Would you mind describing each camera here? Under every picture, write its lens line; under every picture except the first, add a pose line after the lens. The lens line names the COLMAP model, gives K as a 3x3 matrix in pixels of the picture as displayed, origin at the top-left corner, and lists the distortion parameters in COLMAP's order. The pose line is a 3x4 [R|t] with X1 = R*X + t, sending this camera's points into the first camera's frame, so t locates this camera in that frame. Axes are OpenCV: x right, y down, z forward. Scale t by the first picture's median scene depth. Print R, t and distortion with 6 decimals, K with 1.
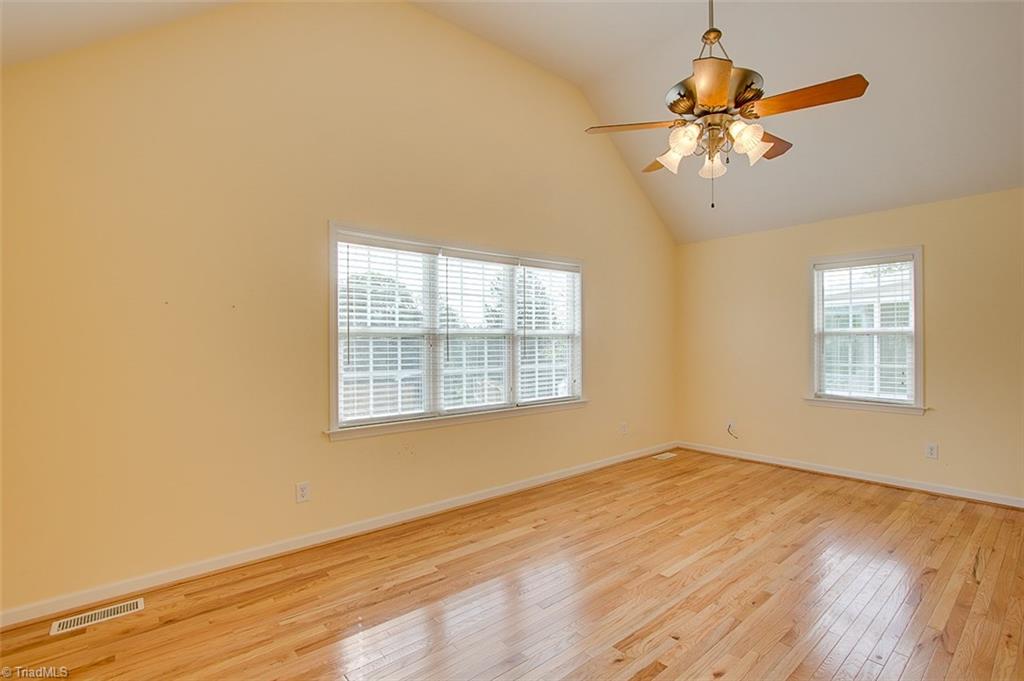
lens RADIAL K [[473.5, 0, 512.0], [0, 473.5, 340.5], [0, 0, 1]] dist [-0.002772, -0.000068]
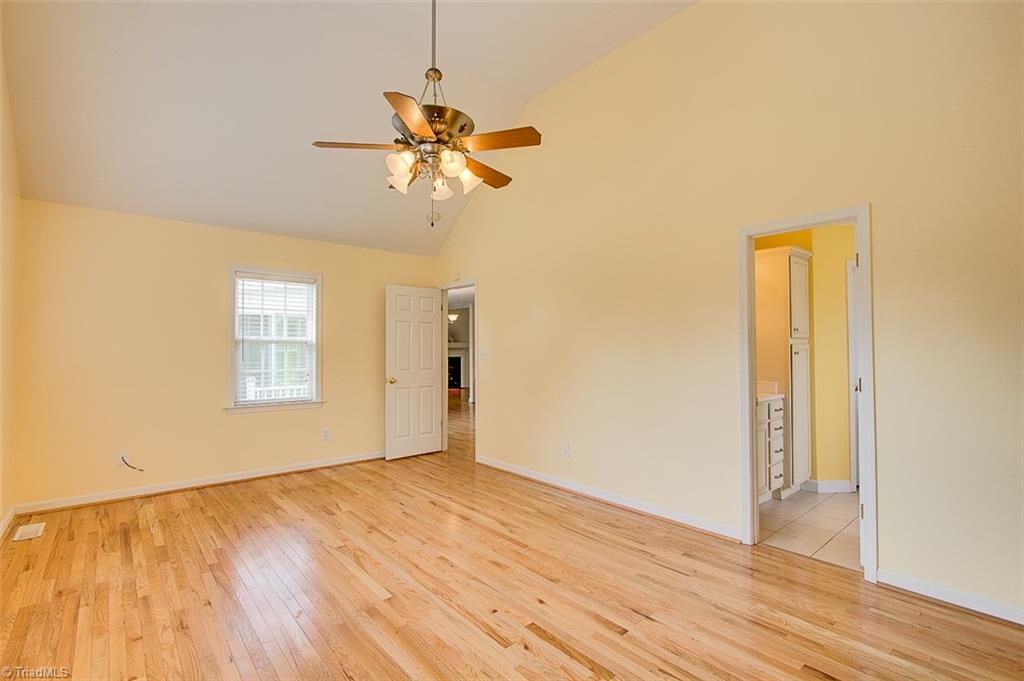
lens RADIAL K [[473.5, 0, 512.0], [0, 473.5, 340.5], [0, 0, 1]] dist [-0.002772, -0.000068]
pose [[0.001751, 0.022136, 0.999753, -0.418567], [-0.004715, 0.999744, -0.022128, 0.004730], [-0.999987, -0.004675, 0.001855, 0.504616]]
